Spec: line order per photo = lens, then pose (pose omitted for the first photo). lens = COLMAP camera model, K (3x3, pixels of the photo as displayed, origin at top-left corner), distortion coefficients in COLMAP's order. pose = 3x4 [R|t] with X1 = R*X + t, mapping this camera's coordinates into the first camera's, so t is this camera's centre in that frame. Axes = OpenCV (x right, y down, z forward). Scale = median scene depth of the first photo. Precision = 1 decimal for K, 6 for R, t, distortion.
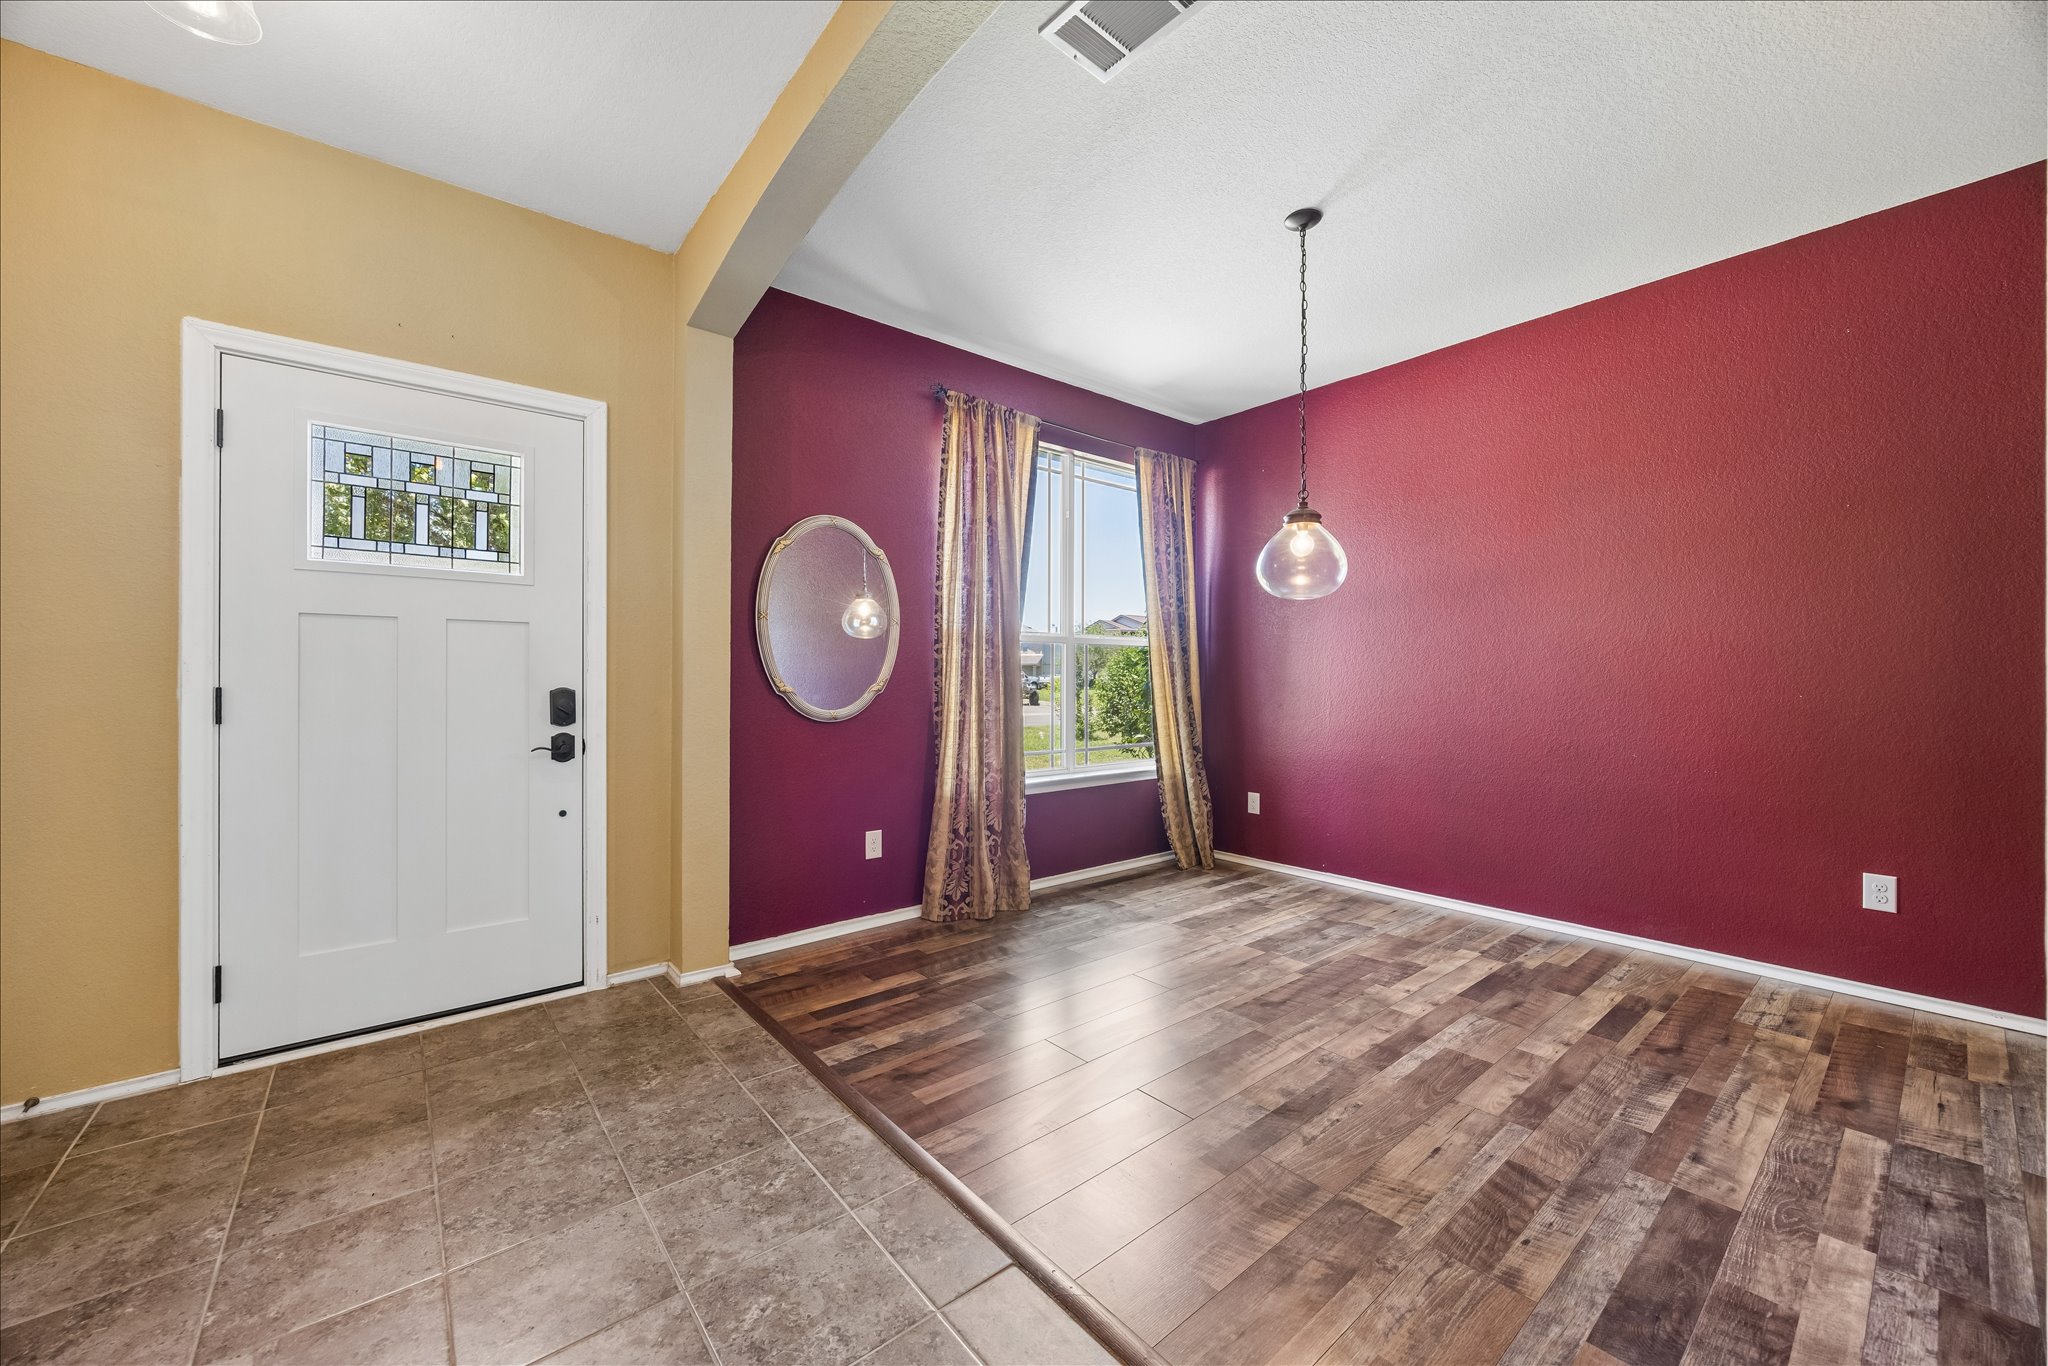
lens RADIAL K [[777.8, 0, 1040.7], [0, 777.8, 681.3], [0, 0, 1]] dist [-0.004729, 0.000353]
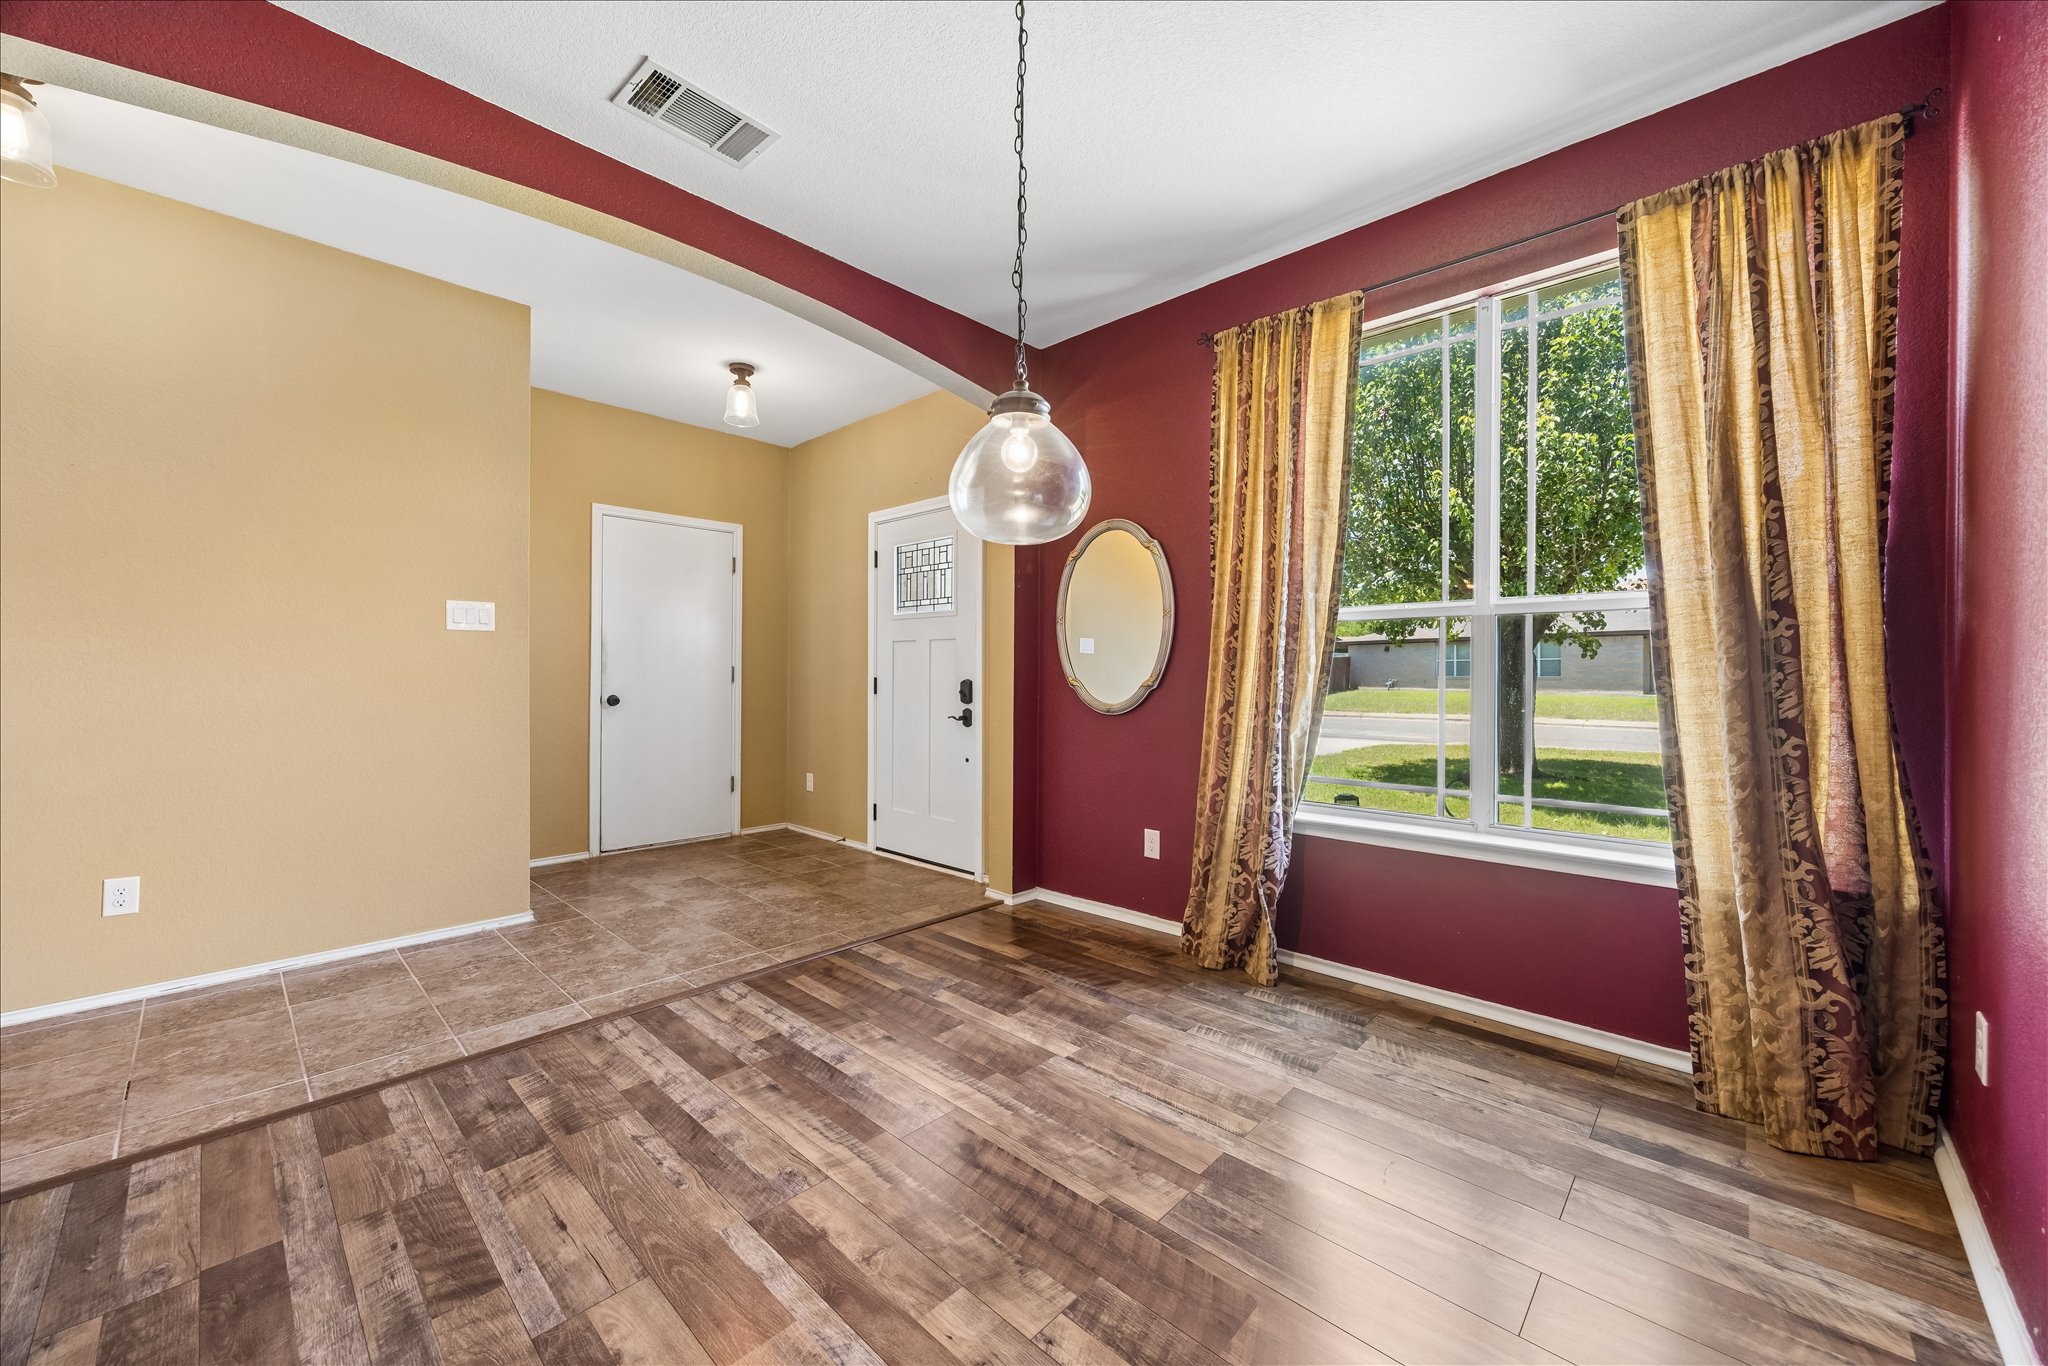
lens RADIAL K [[777.8, 0, 1027.6], [0, 777.8, 670.6], [0, 0, 1]] dist [-0.004729, 0.000353]
pose [[0.112093, -0.002713, -0.993694, 0.951773], [-0.003877, 0.999987, -0.003168, -0.004496], [0.993690, 0.004208, 0.112081, 0.946785]]
